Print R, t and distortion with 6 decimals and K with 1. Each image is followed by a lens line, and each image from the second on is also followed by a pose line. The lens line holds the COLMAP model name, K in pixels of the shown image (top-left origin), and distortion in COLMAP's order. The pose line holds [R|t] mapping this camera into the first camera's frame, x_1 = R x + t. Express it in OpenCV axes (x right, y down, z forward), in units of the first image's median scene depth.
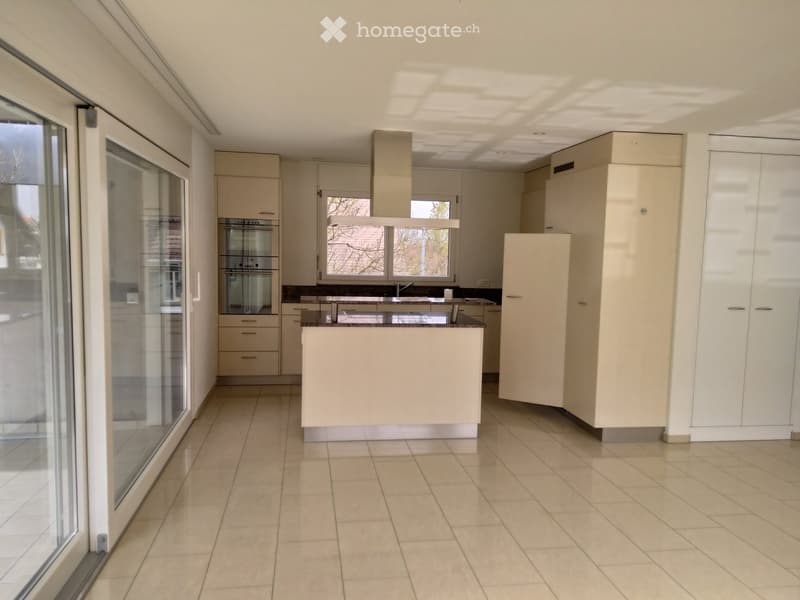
lens RADIAL K [[660.0, 0, 400.0], [0, 660.0, 300.0], [0, 0, 1]] dist [-0.040728, -0.005719]
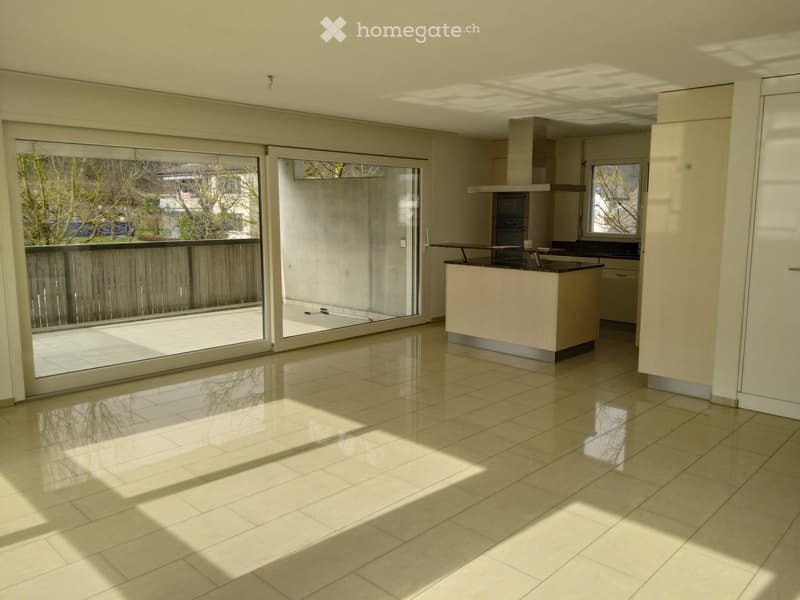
lens RADIAL K [[660.0, 0, 400.0], [0, 660.0, 300.0], [0, 0, 1]] dist [-0.040728, -0.005719]
pose [[0.587018, 0.090014, -0.804554, 0.927714], [-0.049233, 0.995929, 0.075504, 0.014445], [0.808076, -0.004712, 0.589060, 0.045701]]
